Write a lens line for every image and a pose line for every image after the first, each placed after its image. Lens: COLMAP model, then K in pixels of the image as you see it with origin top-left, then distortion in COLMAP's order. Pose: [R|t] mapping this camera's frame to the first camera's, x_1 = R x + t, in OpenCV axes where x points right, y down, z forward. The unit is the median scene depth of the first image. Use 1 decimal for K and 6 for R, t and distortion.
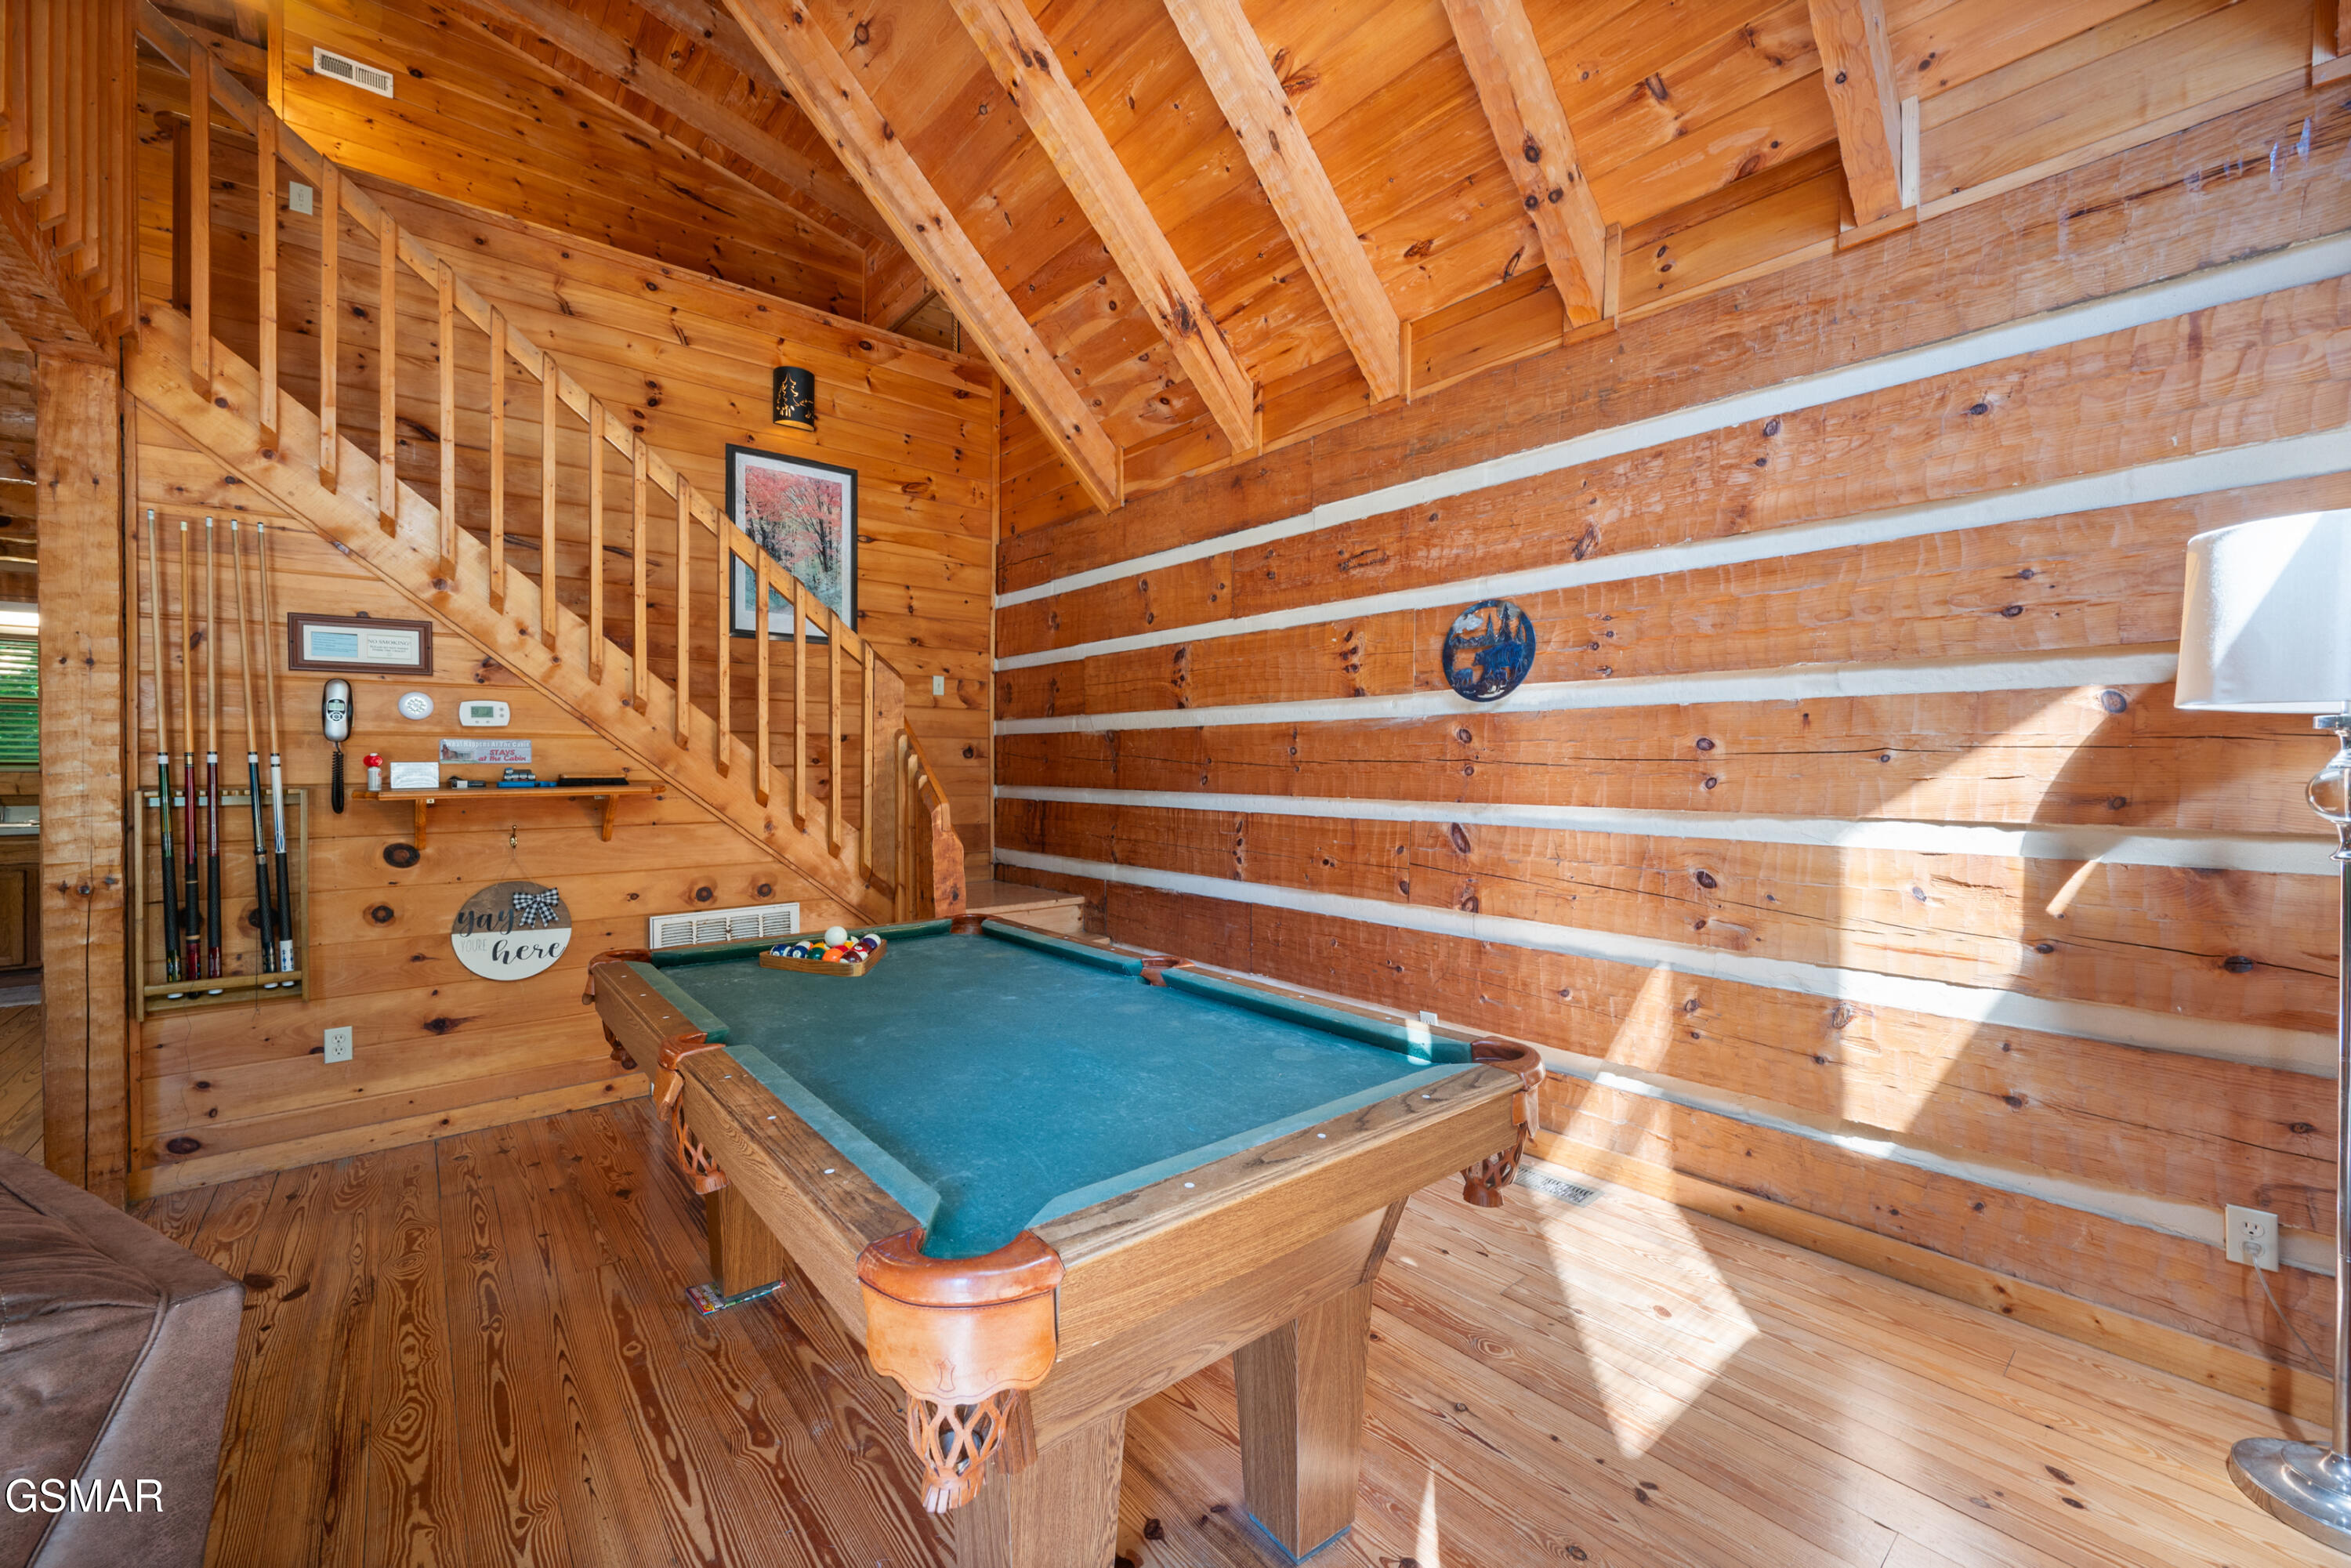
lens RADIAL K [[941.0, 0, 1179.5], [0, 941.0, 764.8], [0, 0, 1]] dist [-0.001477, -0.000111]
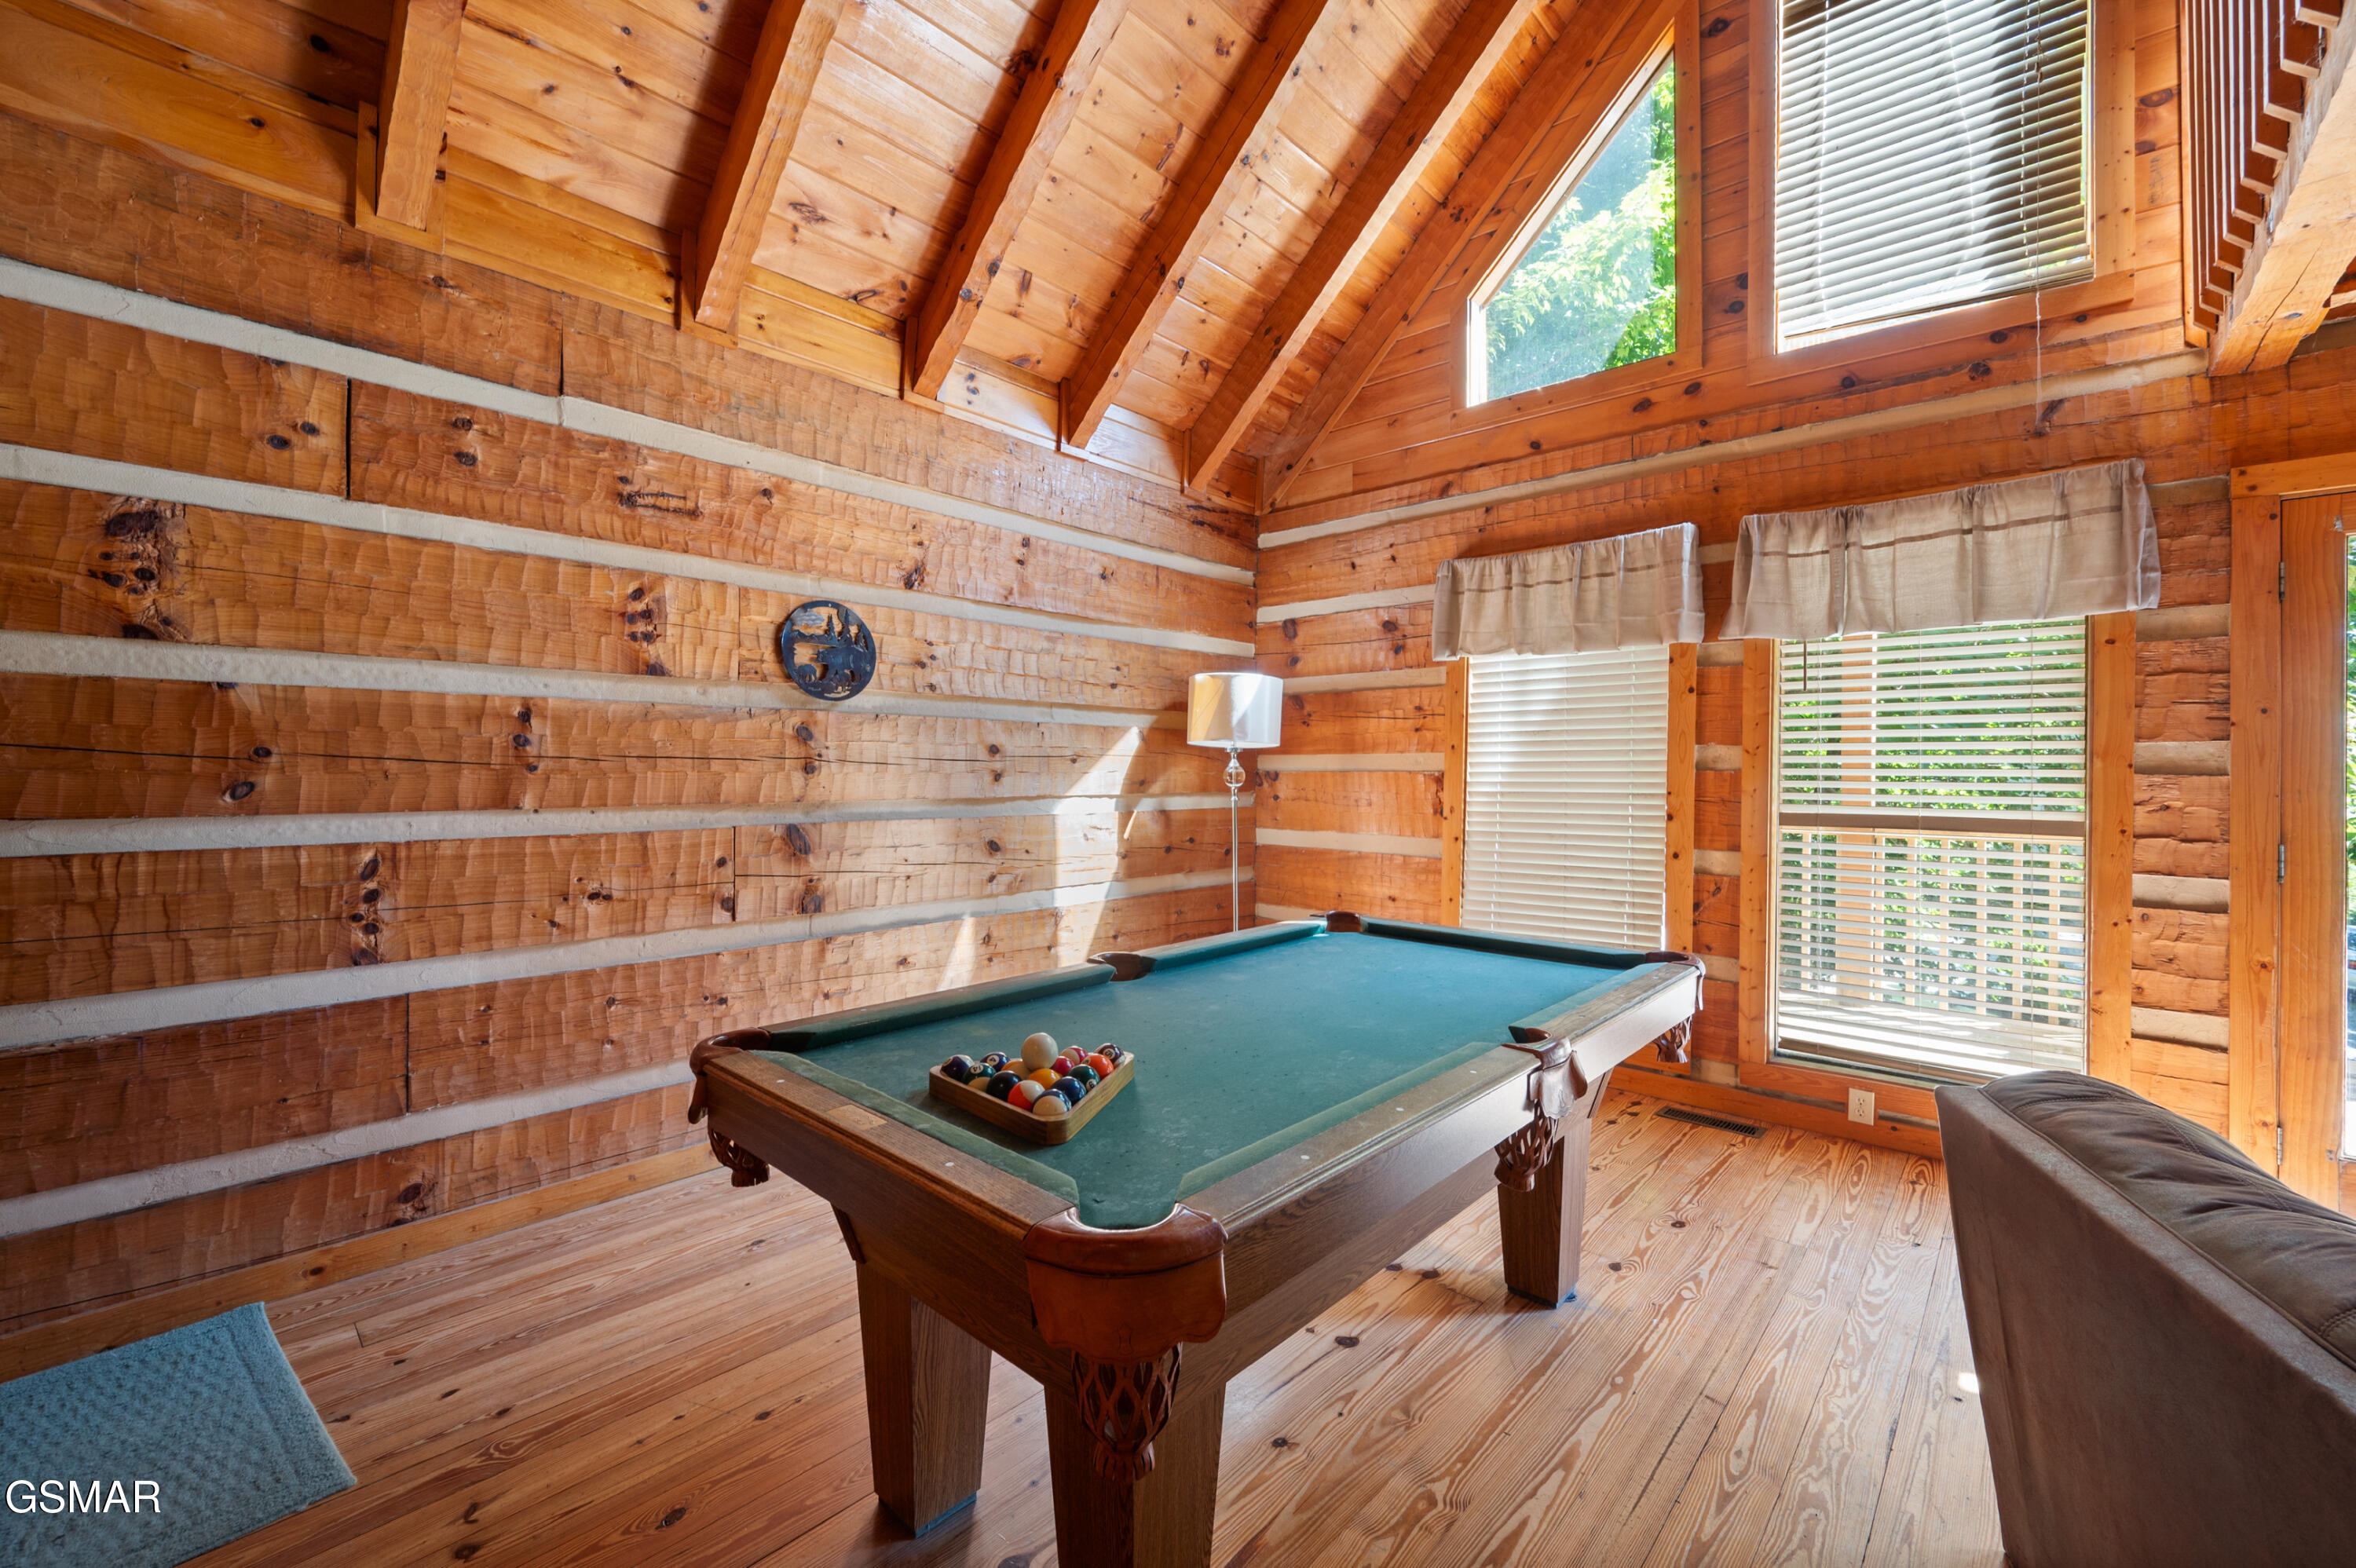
lens RADIAL K [[958.1, 0, 1183.7], [0, 958.1, 764.9], [0, 0, 1]] dist [-0.002442, 0.000177]
pose [[-0.137681, 0.002178, 0.990474, -0.791872], [-0.003162, 0.999992, -0.002639, 0.003457], [-0.990472, -0.003495, -0.137673, 0.810670]]
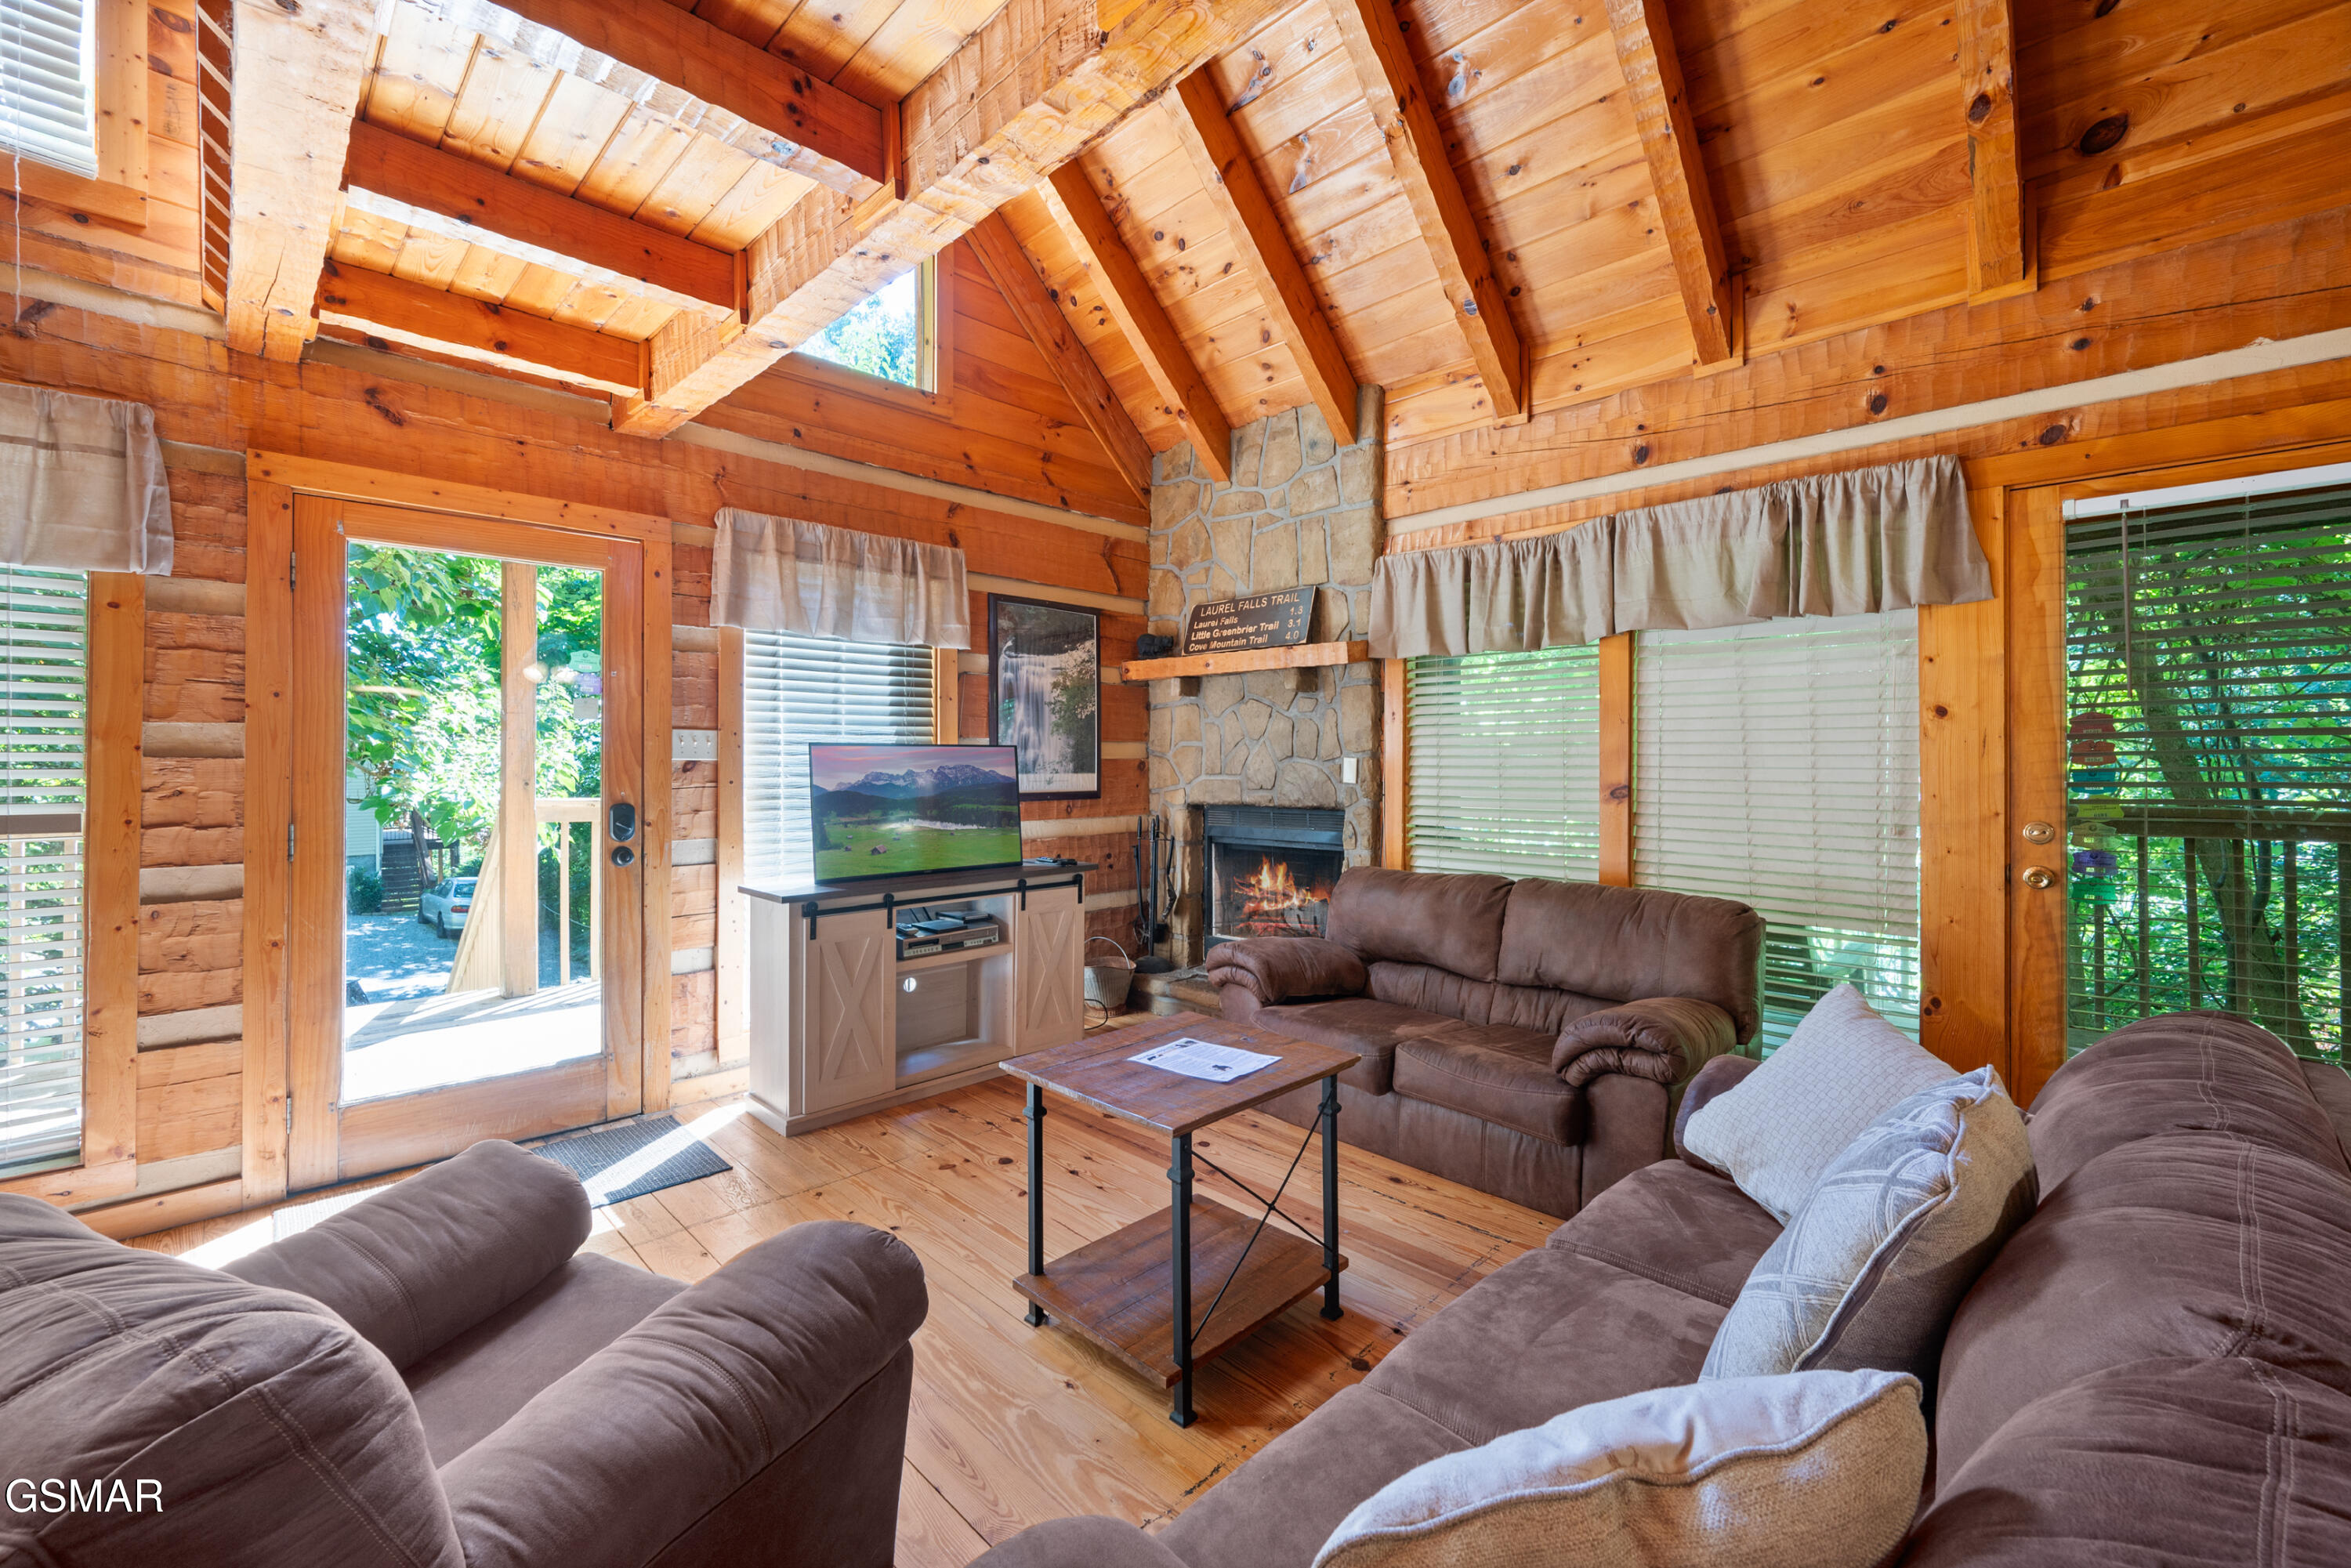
lens RADIAL K [[953.9, 0, 1188.9], [0, 953.9, 752.7], [0, 0, 1]] dist [-0.001913, 0.000275]
pose [[-0.995478, -0.000991, -0.094986, -0.826625], [-0.000847, 0.999998, -0.001556, 0.003526], [0.094987, -0.001469, -0.995477, 0.676163]]
